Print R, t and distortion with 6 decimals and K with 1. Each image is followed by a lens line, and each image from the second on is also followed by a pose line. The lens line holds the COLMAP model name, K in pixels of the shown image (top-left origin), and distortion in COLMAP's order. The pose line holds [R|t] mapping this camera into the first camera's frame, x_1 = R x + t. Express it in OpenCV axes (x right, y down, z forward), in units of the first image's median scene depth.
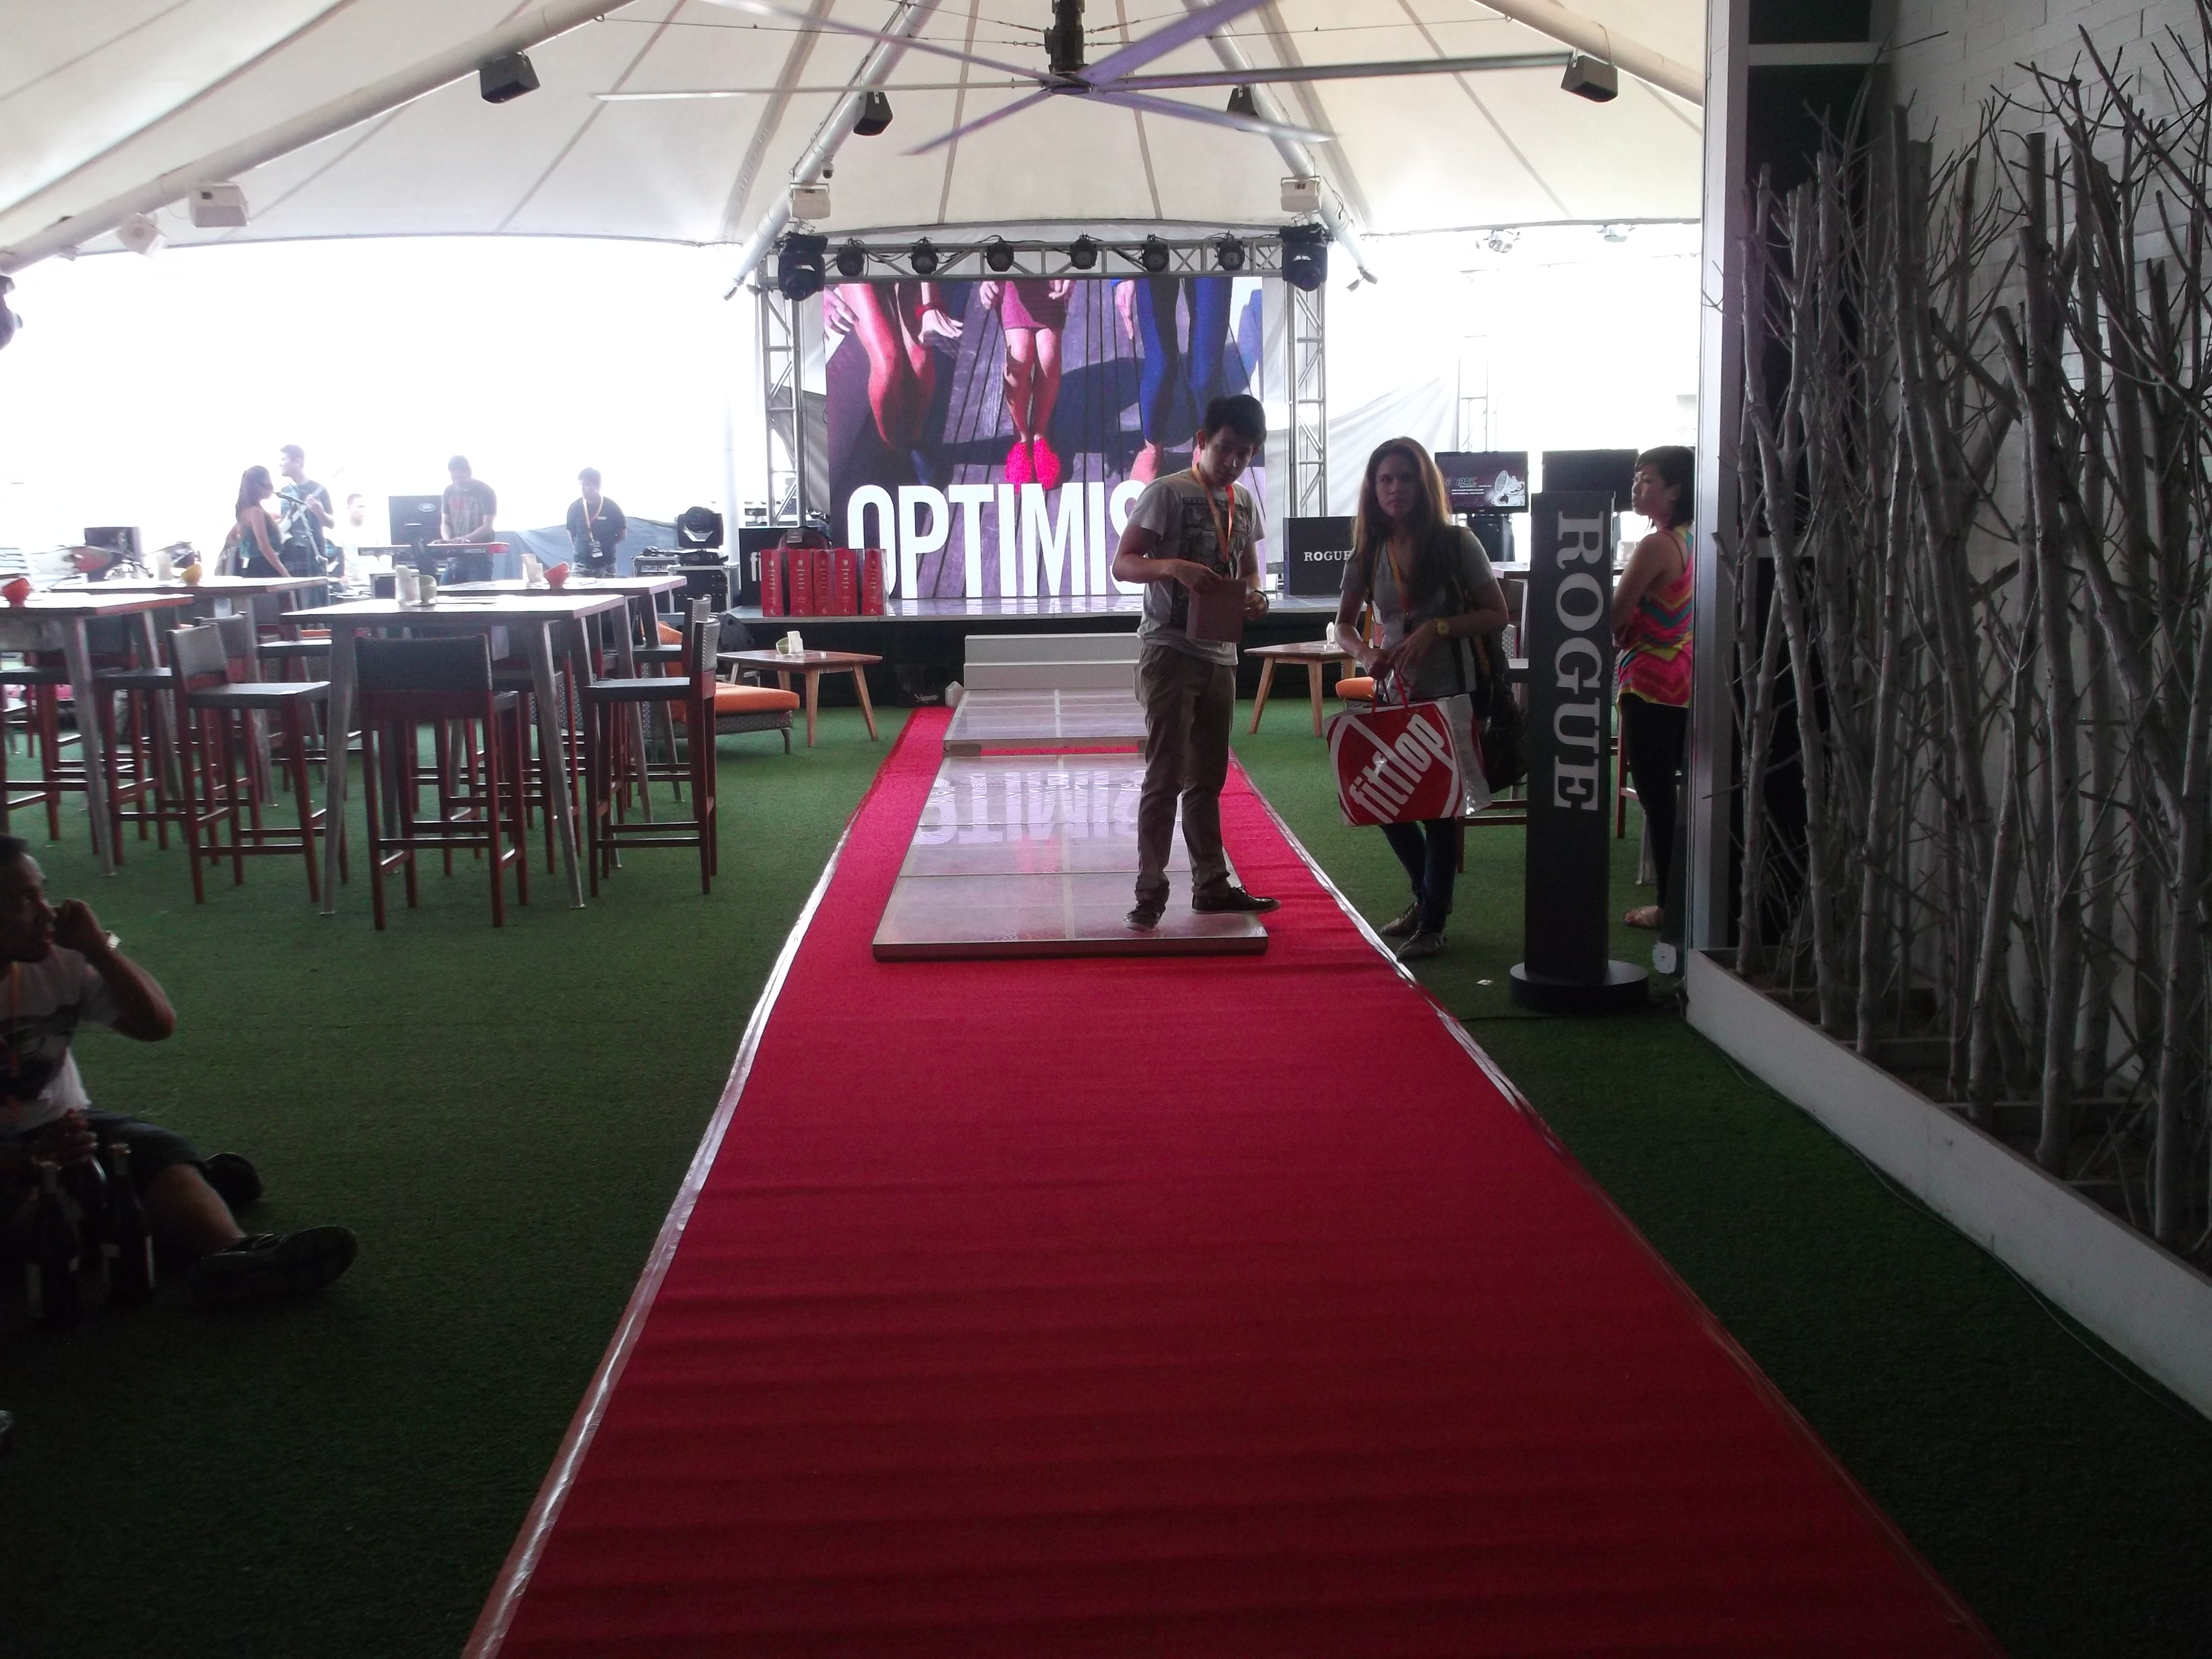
lens RADIAL K [[2181.2, 0, 1096.2], [0, 2181.2, 818.3], [0, 0, 1]] dist [0.001009, 0.020475]
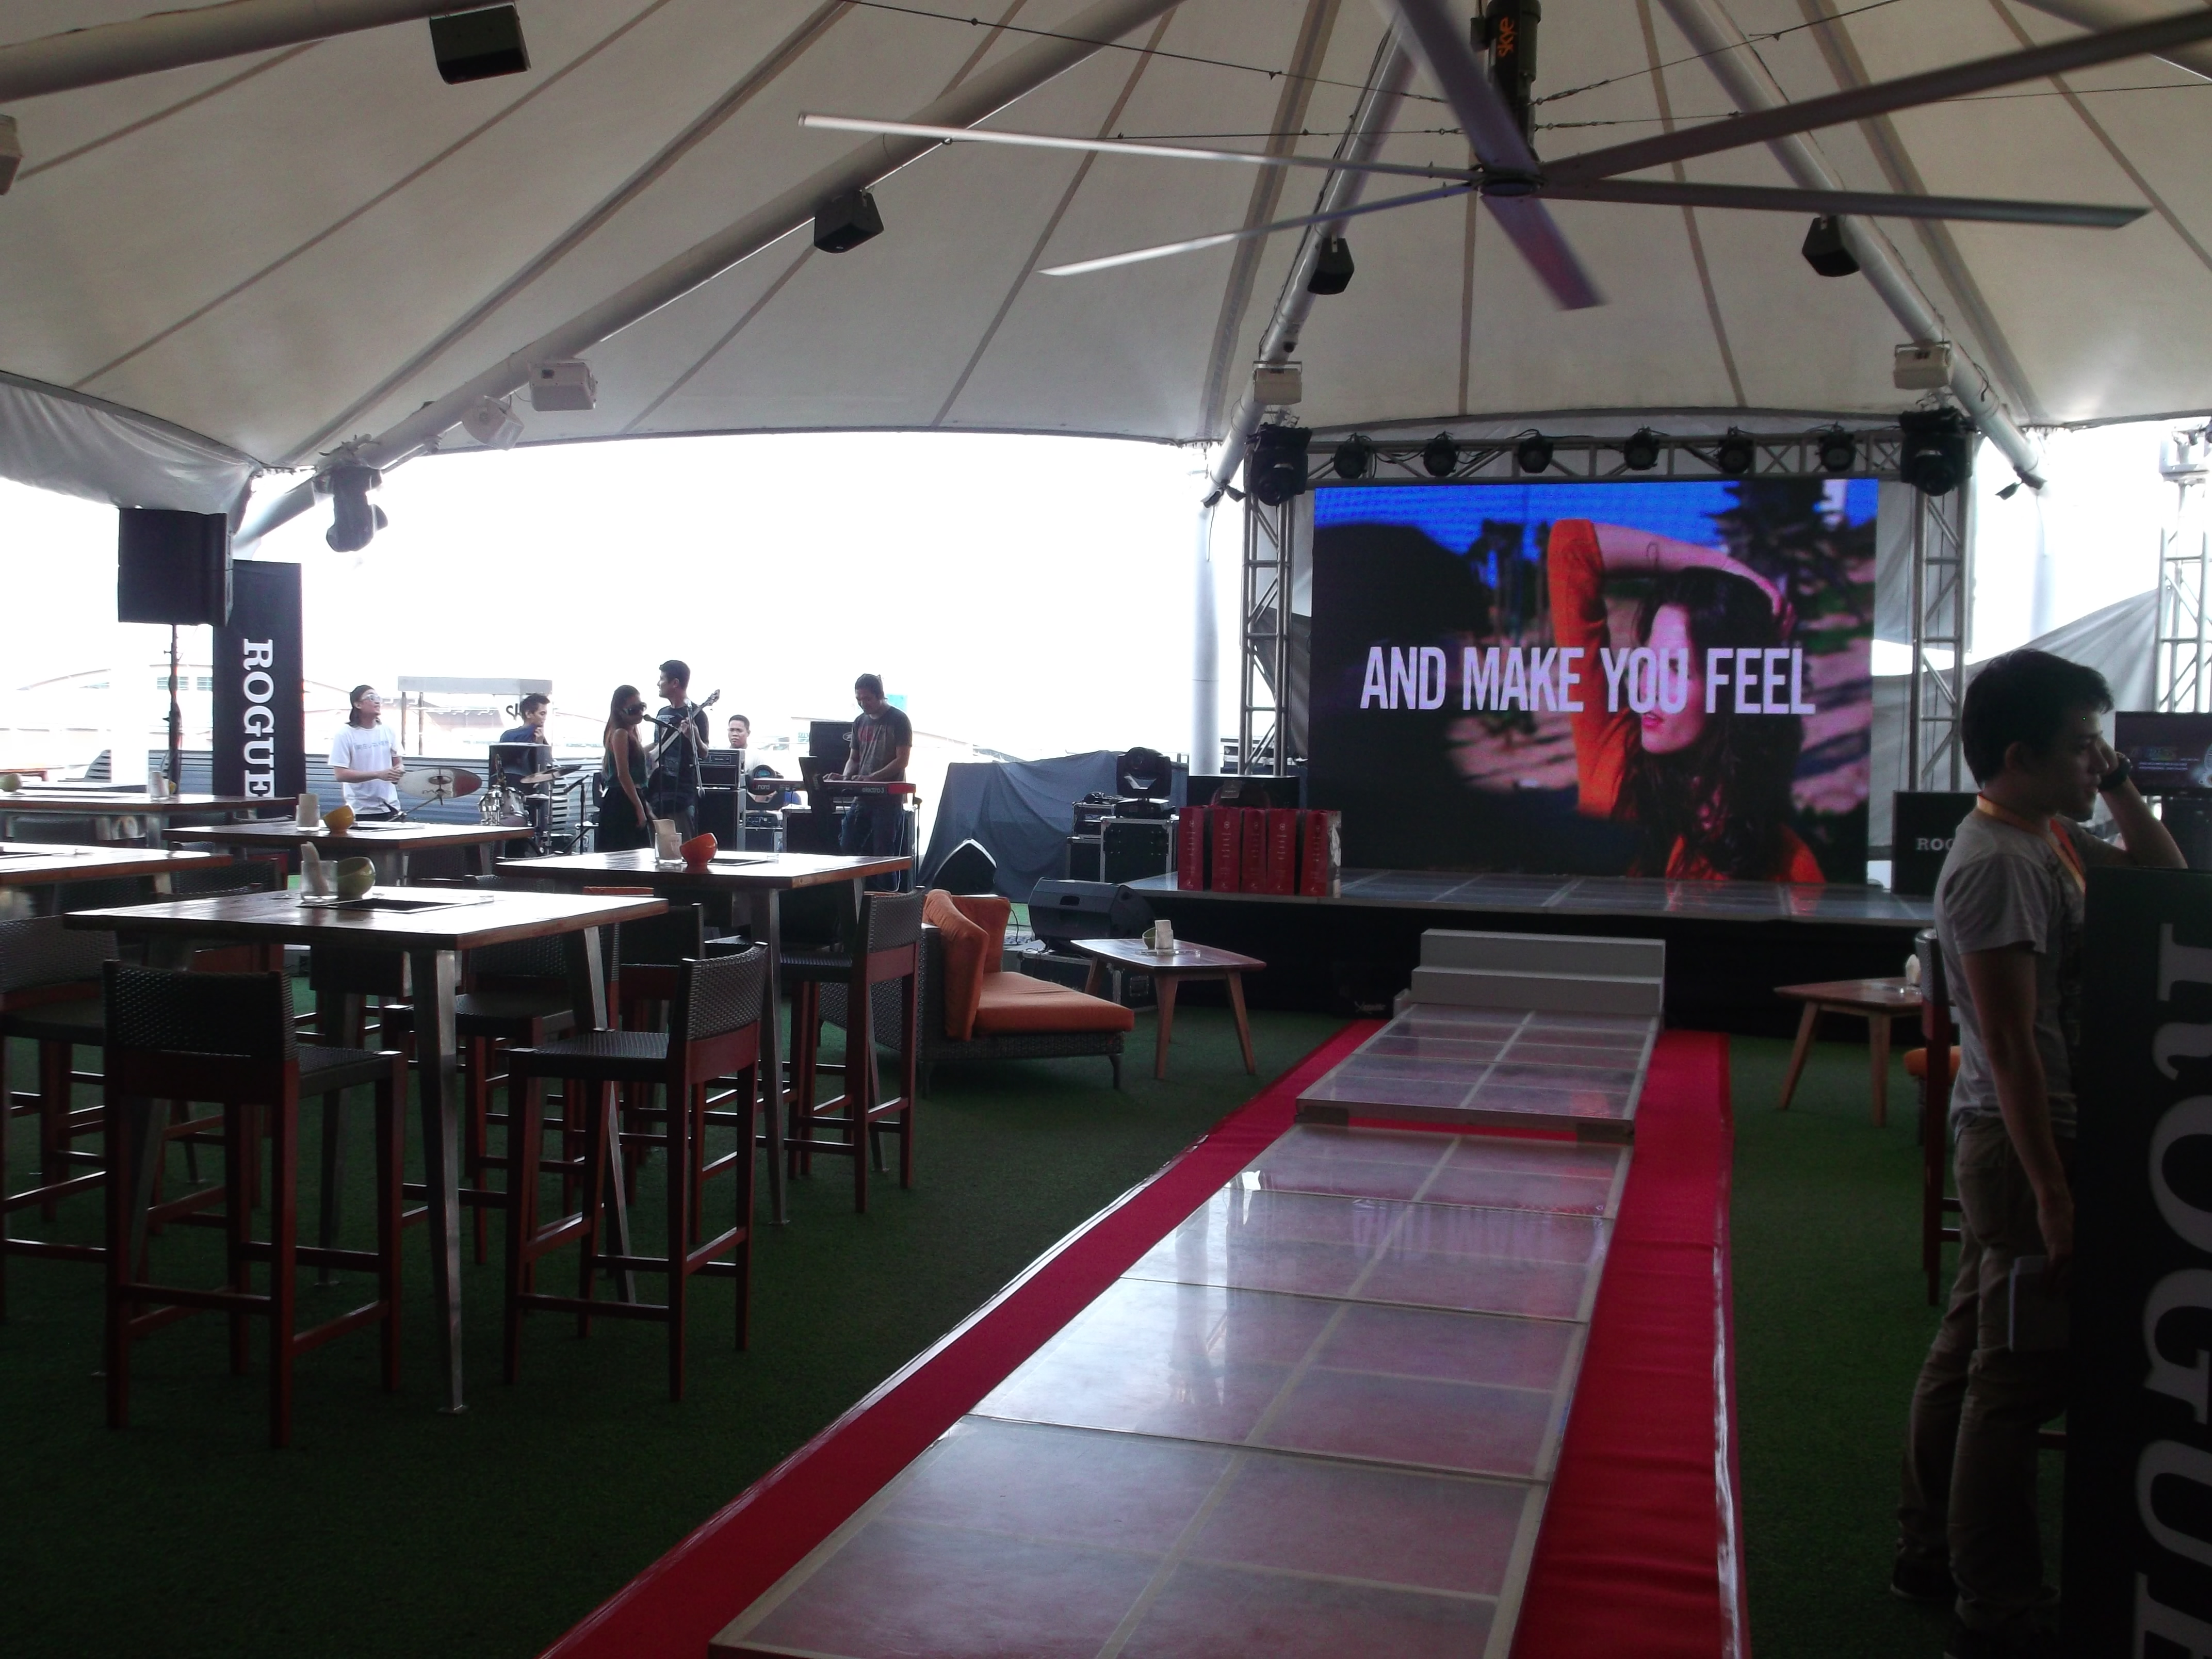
lens RADIAL K [[2181.2, 0, 1096.2], [0, 2181.2, 818.3], [0, 0, 1]] dist [0.001009, 0.020475]
pose [[0.952346, 0.047434, -0.301309, 0.053448], [-0.078473, 0.992685, -0.091753, -0.038972], [0.294752, 0.111025, 0.949102, 0.210647]]
